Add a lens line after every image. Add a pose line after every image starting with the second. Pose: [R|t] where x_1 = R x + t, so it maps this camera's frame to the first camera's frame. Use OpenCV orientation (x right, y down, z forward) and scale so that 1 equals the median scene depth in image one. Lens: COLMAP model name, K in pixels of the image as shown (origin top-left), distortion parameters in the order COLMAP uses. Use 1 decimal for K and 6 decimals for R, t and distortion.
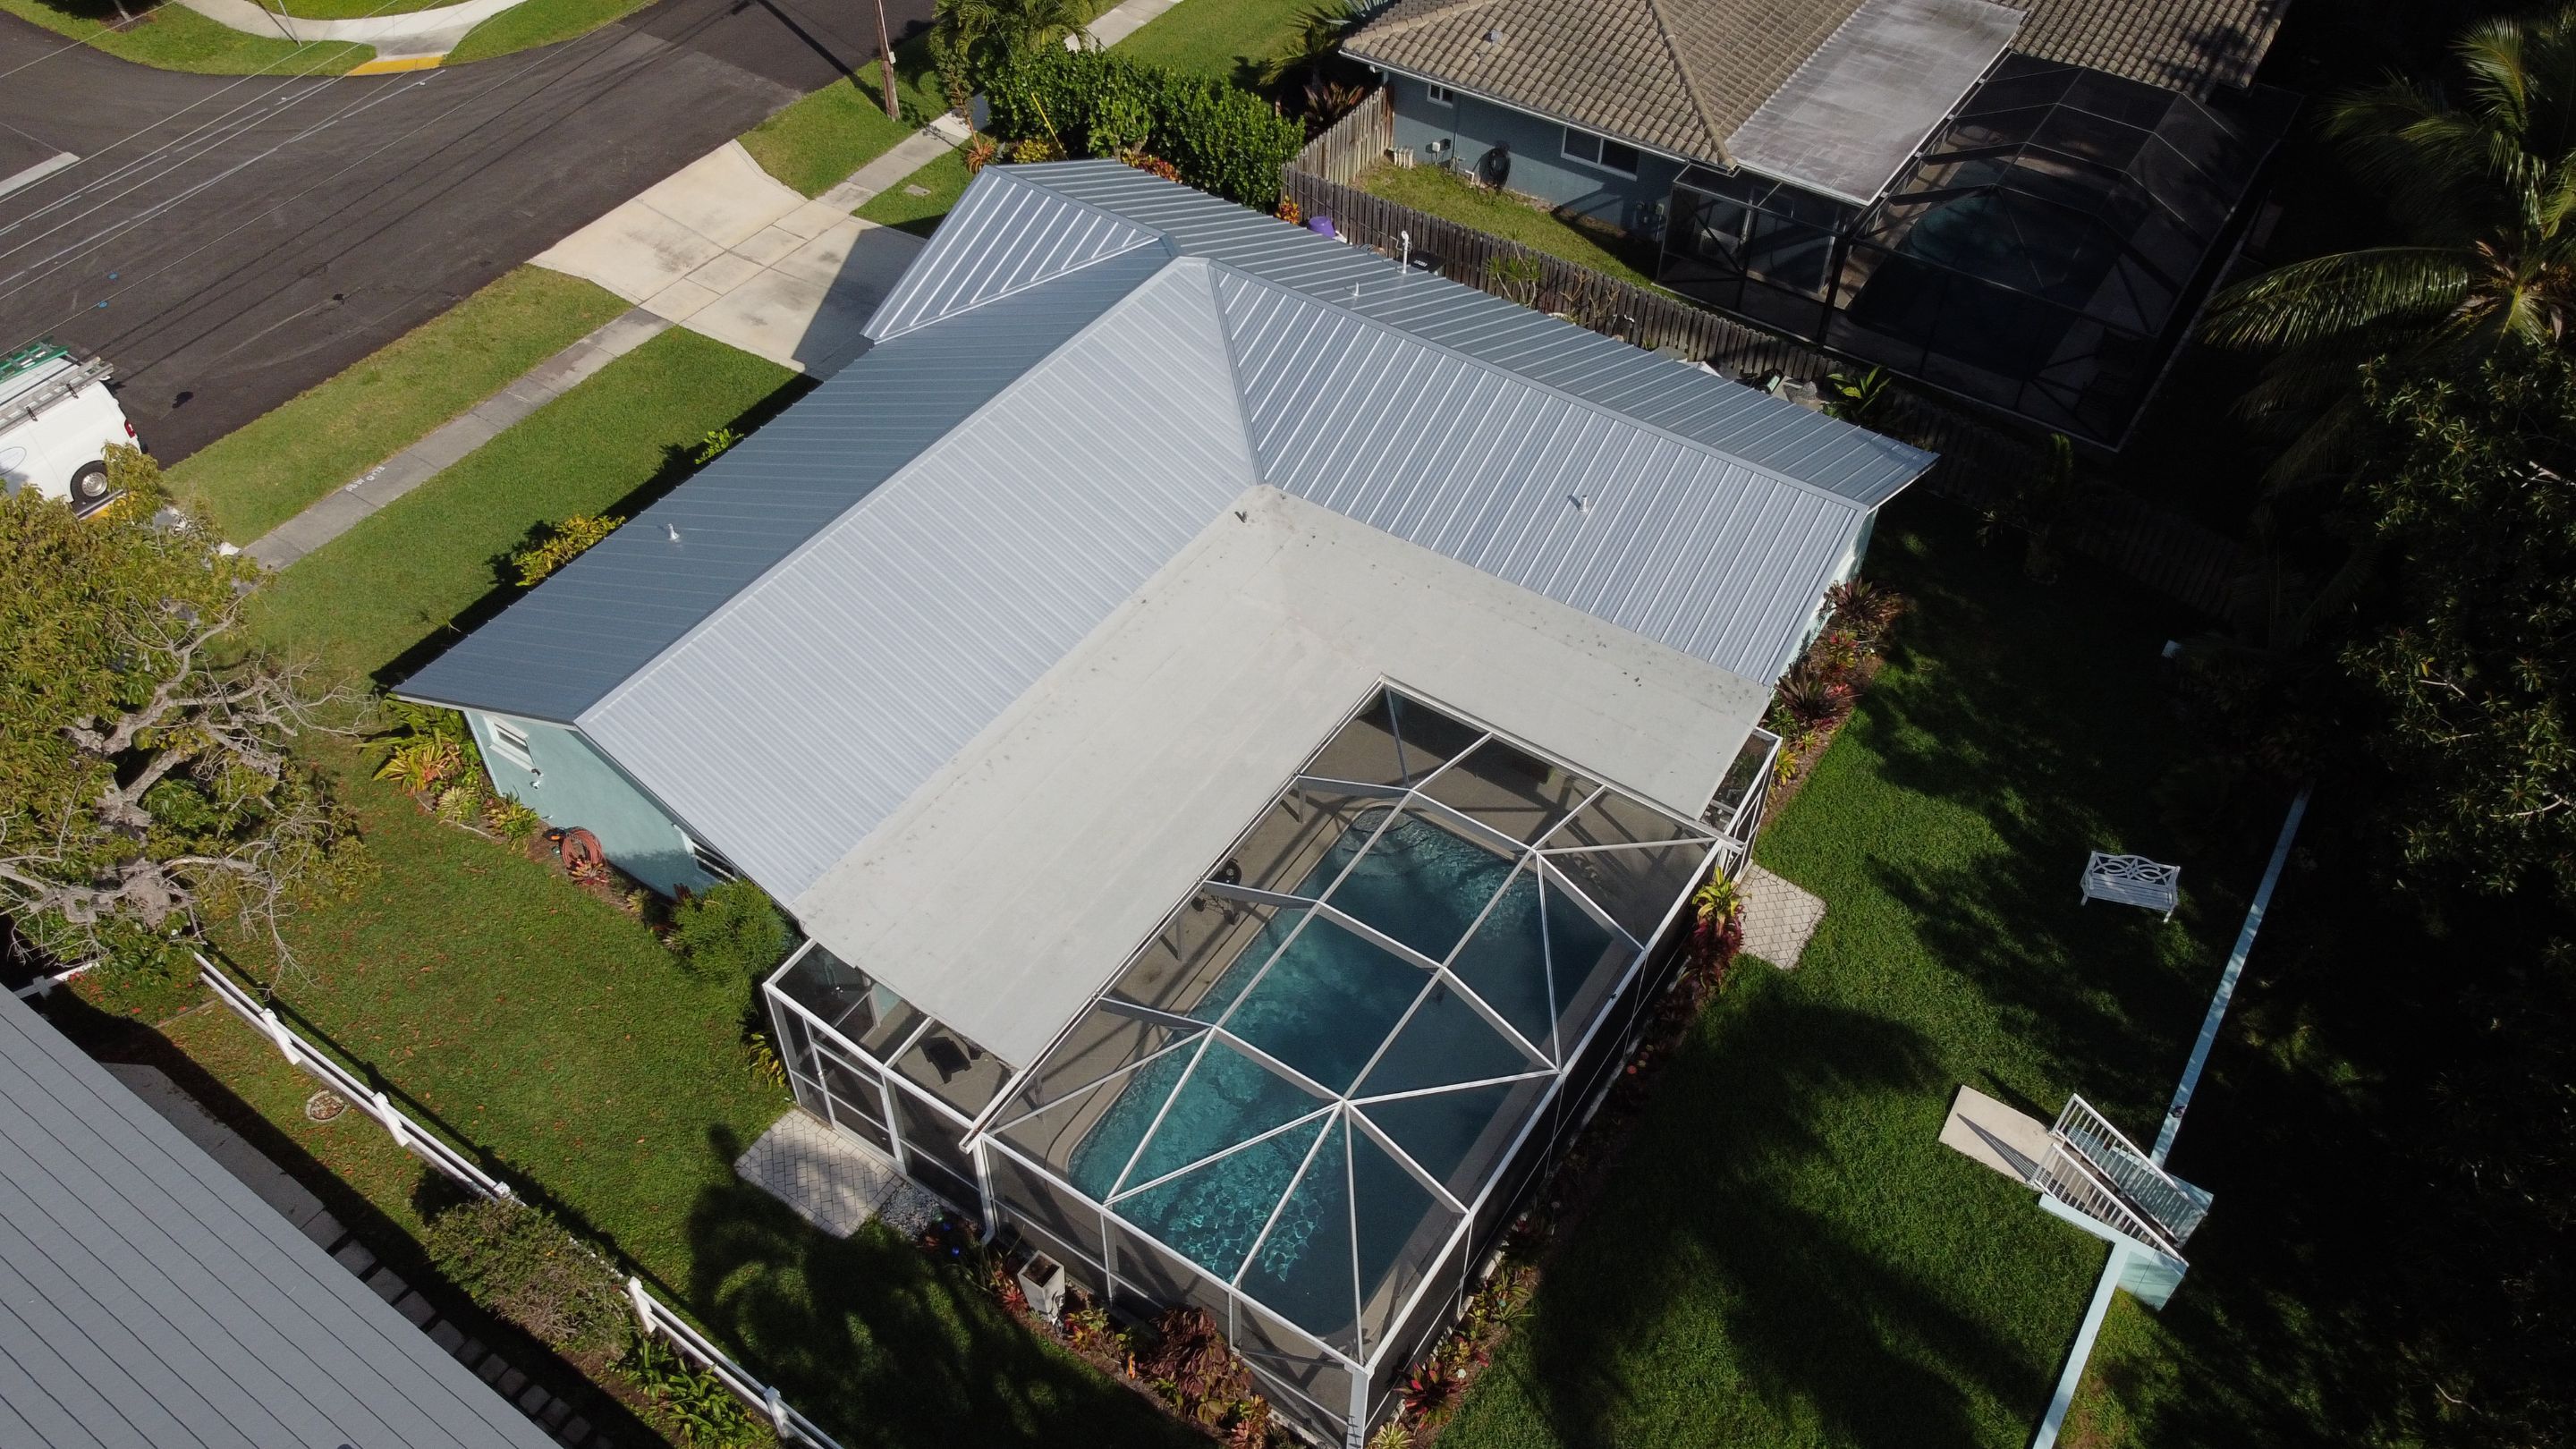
lens RADIAL K [[1942.6, 0, 1288.0], [0, 1942.6, 724.5], [0, 0, 1]] dist [0.046166, -0.000187]
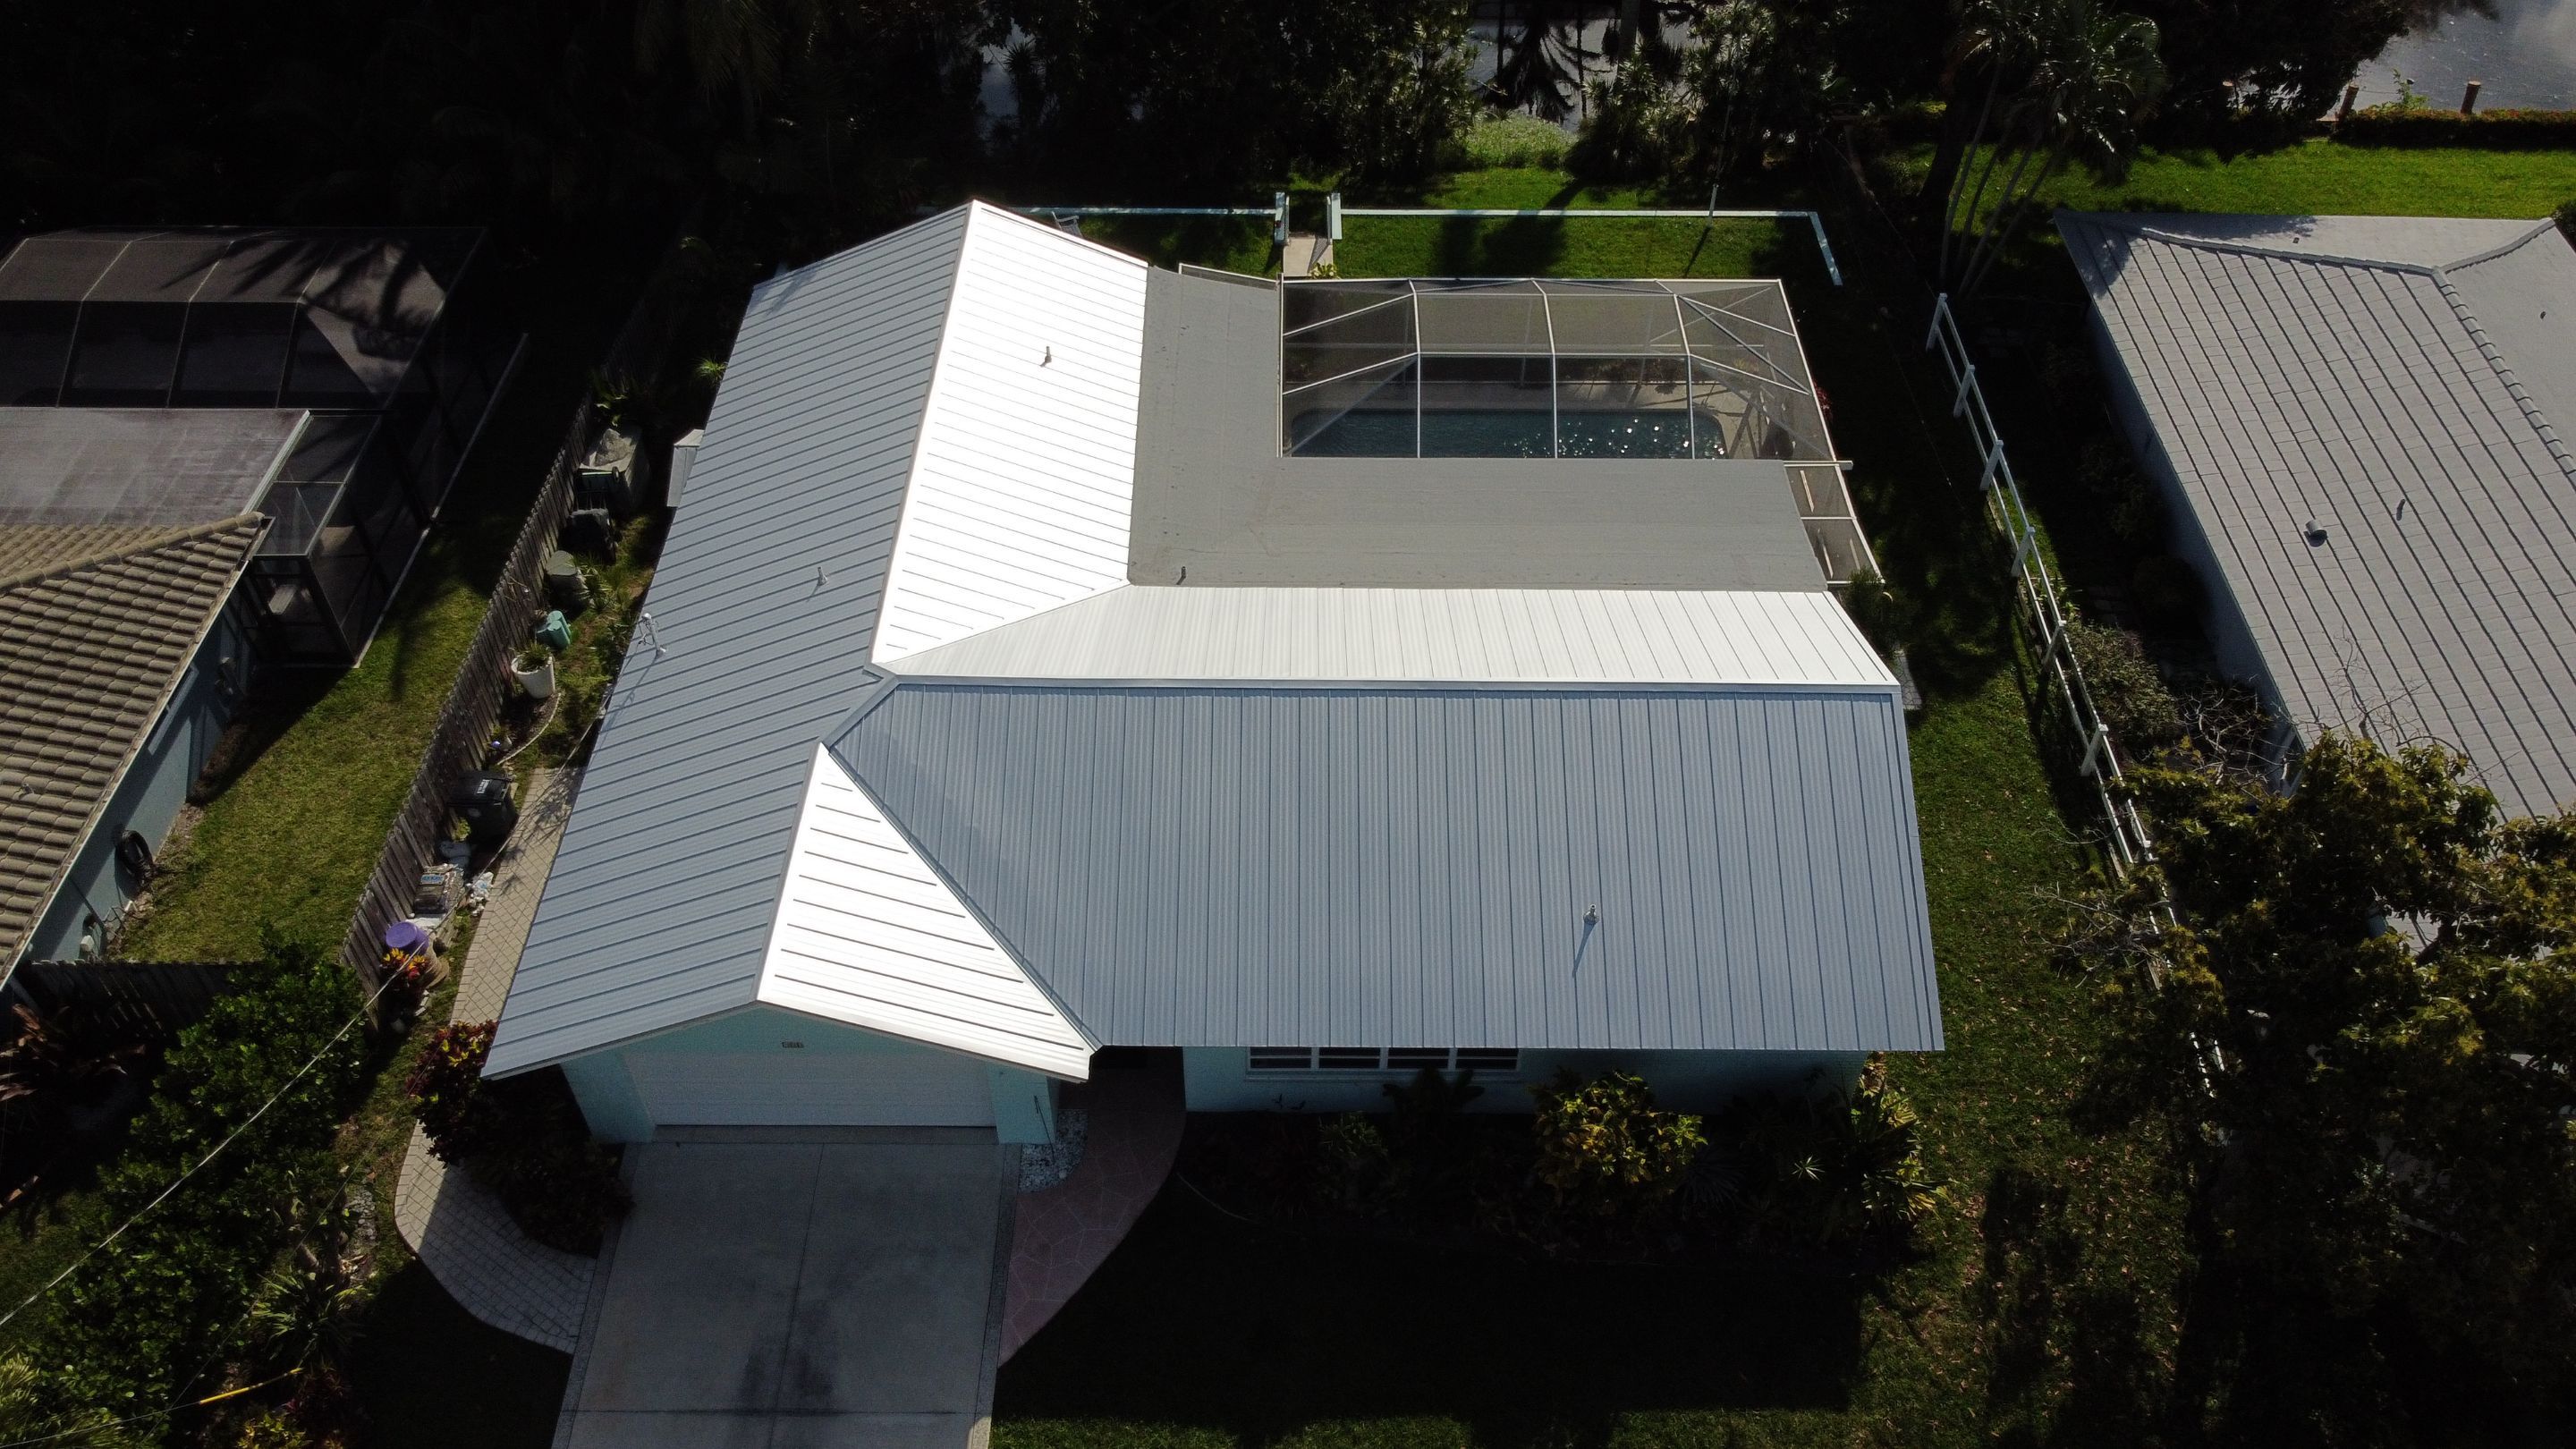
lens RADIAL K [[1907.3, 0, 1288.0], [0, 1907.3, 724.5], [0, 0, 1]] dist [0.007287, 0.003231]
pose [[-0.545993, -0.613021, 0.571049, -0.499566], [0.591026, 0.201257, 0.781143, -0.626571], [-0.593784, 0.764004, 0.252426, 0.611742]]
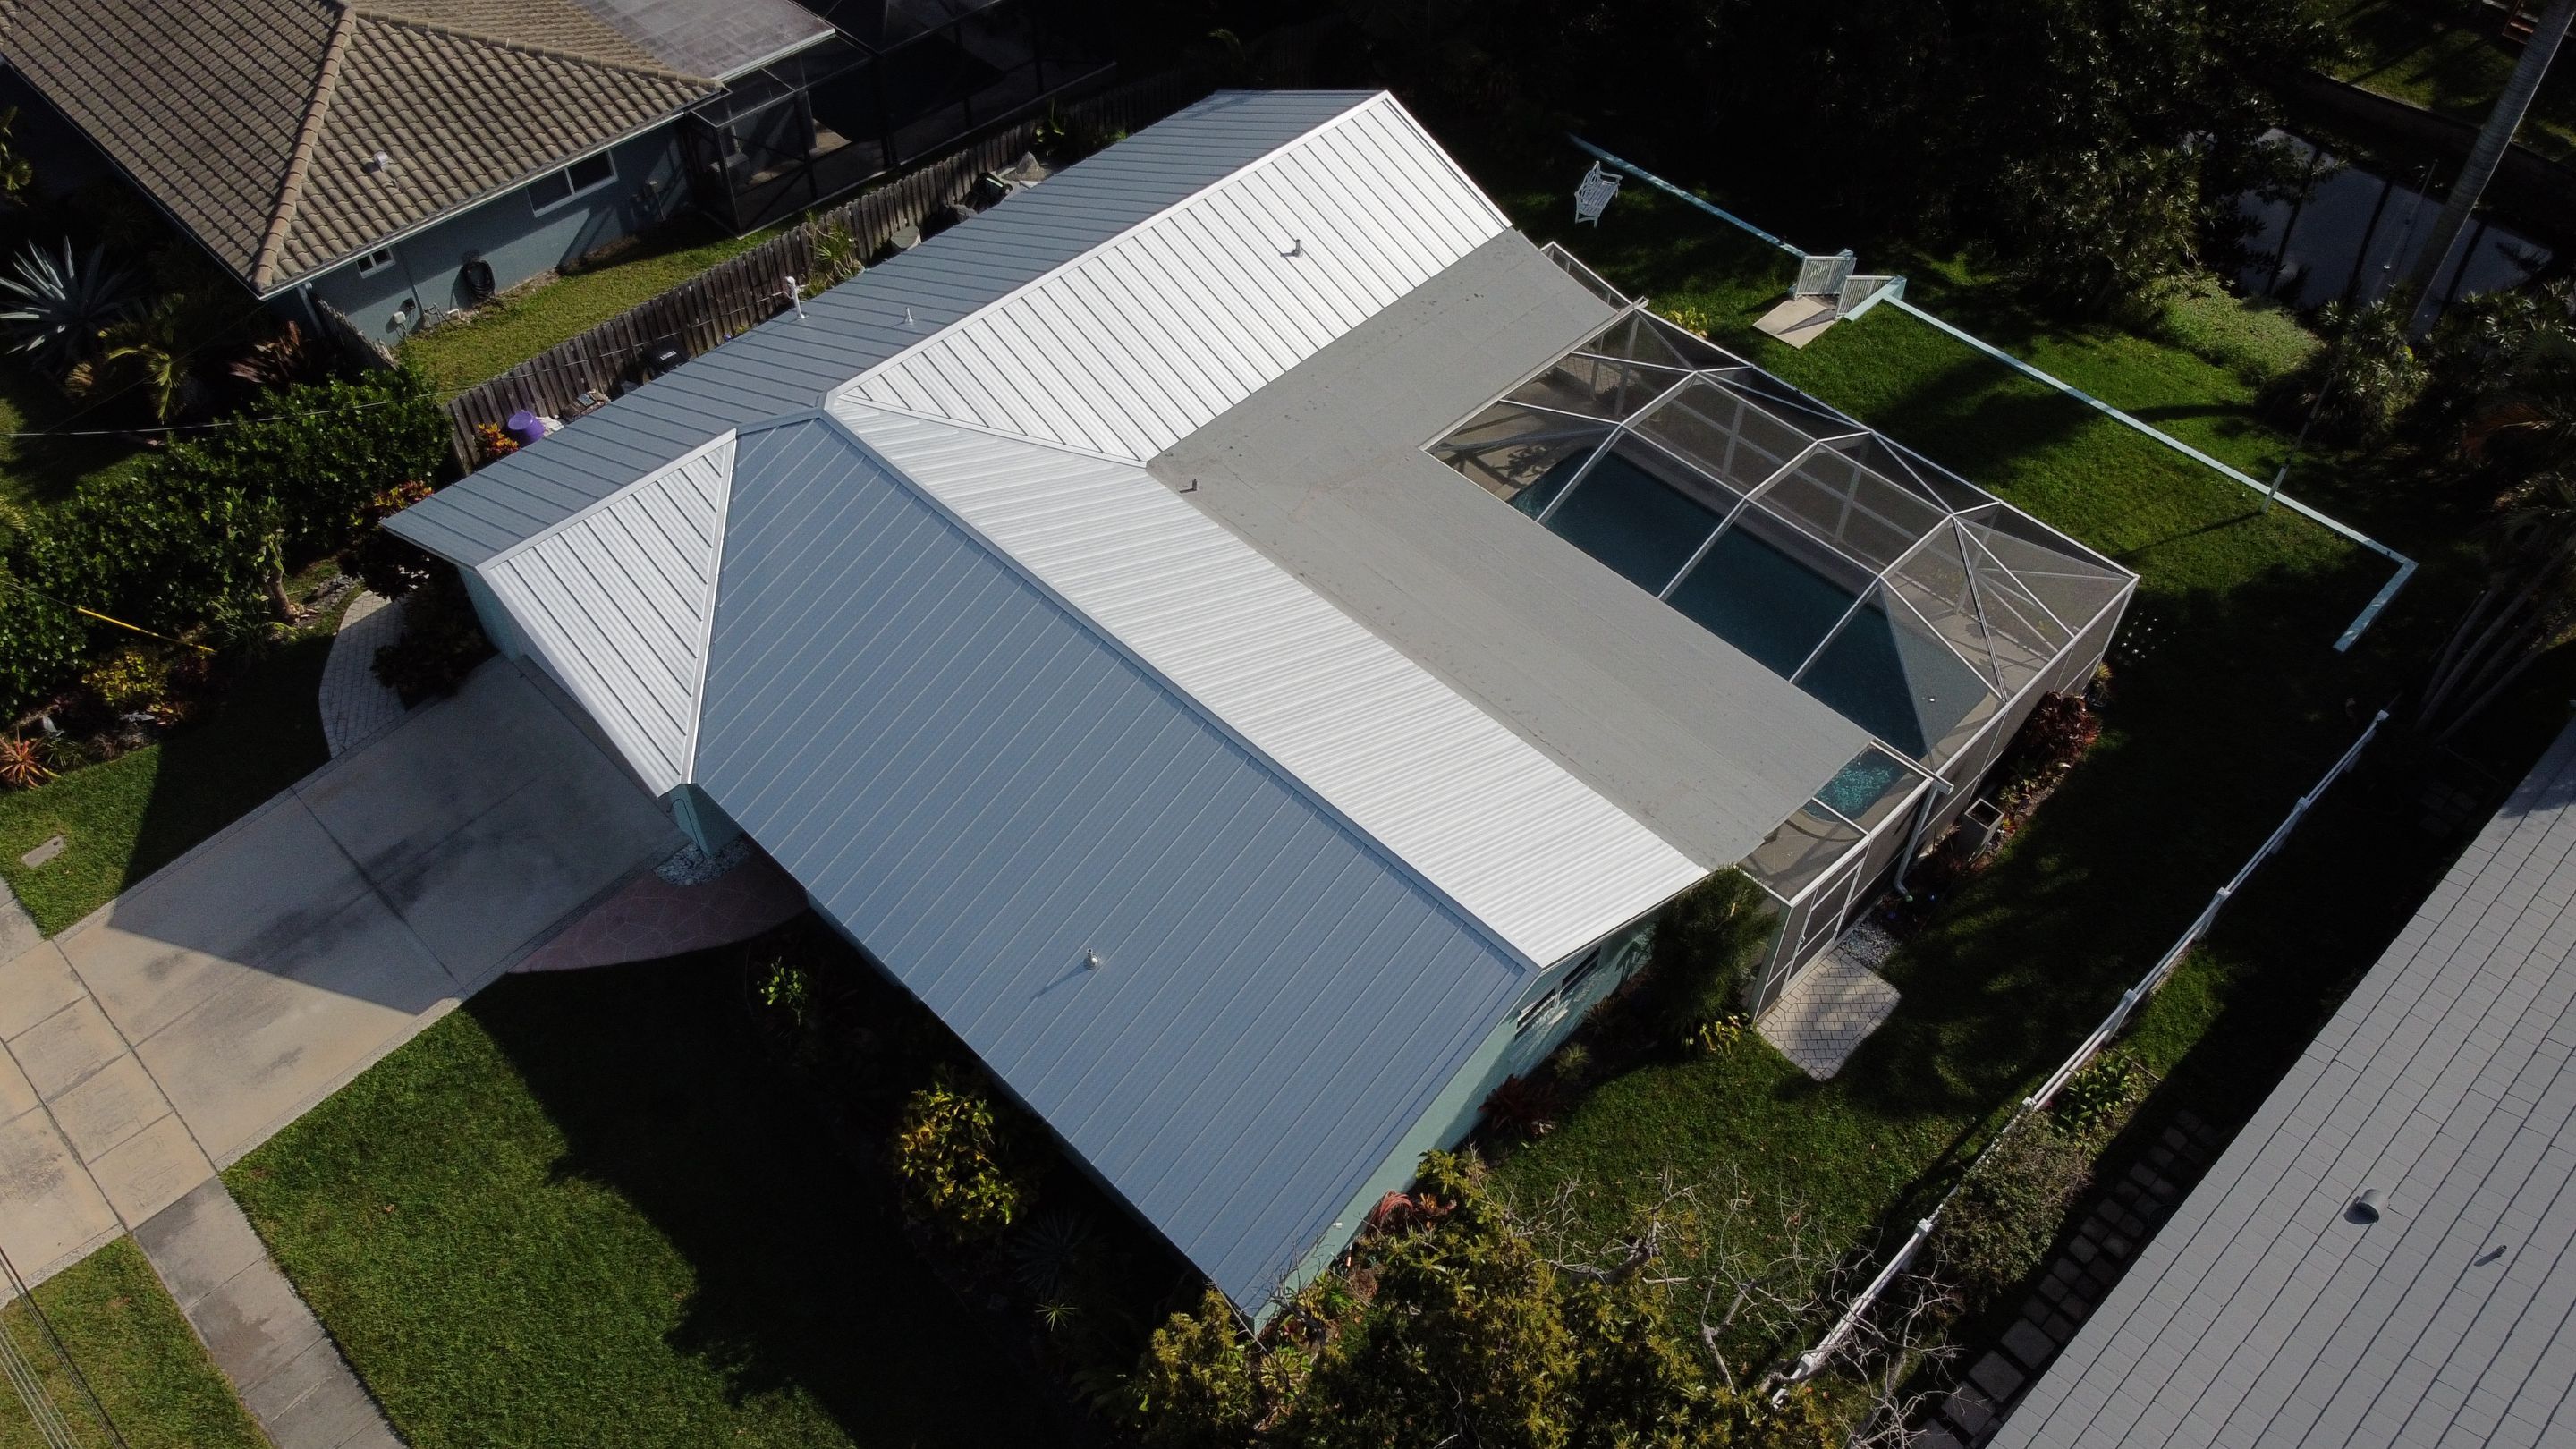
lens RADIAL K [[1939.3, 0, 1288.0], [0, 1939.3, 724.5], [0, 0, 1]] dist [0.003865, -0.001513]
pose [[0.201572, -0.740217, 0.641442, -0.547281], [0.694990, 0.569554, 0.438859, -0.328007], [-0.690187, 0.357334, 0.629249, 0.324583]]
